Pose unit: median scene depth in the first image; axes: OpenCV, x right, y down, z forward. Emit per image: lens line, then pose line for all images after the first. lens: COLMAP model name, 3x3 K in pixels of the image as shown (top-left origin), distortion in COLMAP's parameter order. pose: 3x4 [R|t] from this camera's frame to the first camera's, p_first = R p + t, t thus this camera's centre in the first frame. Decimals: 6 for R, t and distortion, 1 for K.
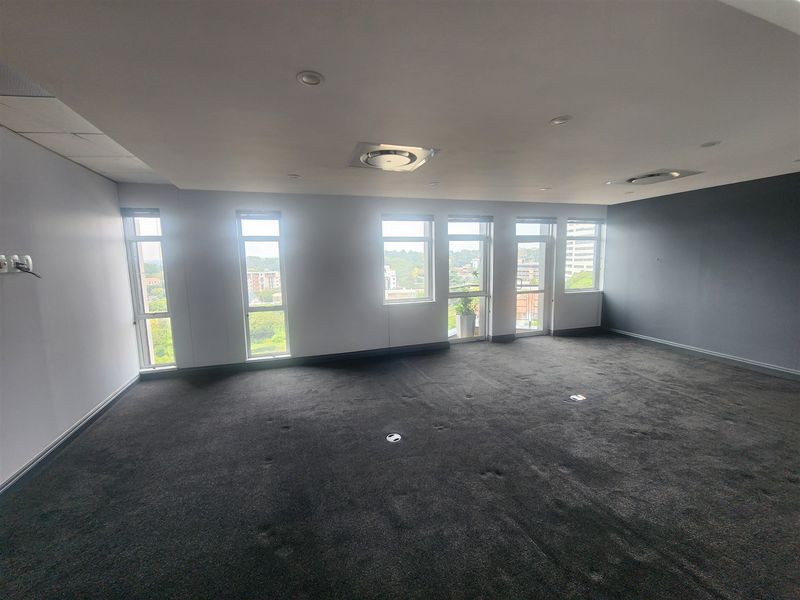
lens RADIAL K [[336.9, 0, 398.4], [0, 336.9, 295.7], [0, 0, 1]] dist [-0.000707, 0.000137]
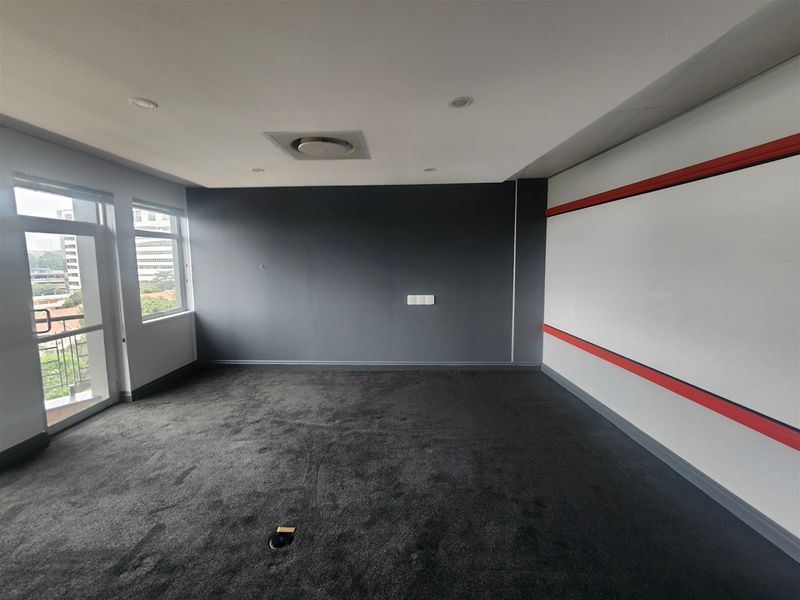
lens RADIAL K [[336.9, 0, 398.4], [0, 336.9, 295.7], [0, 0, 1]] dist [-0.000707, 0.000137]
pose [[0.325341, -0.089475, 0.941354, 0.105710], [0.110013, 0.992334, 0.056299, -0.052858], [-0.939175, 0.085245, 0.332691, 0.473598]]
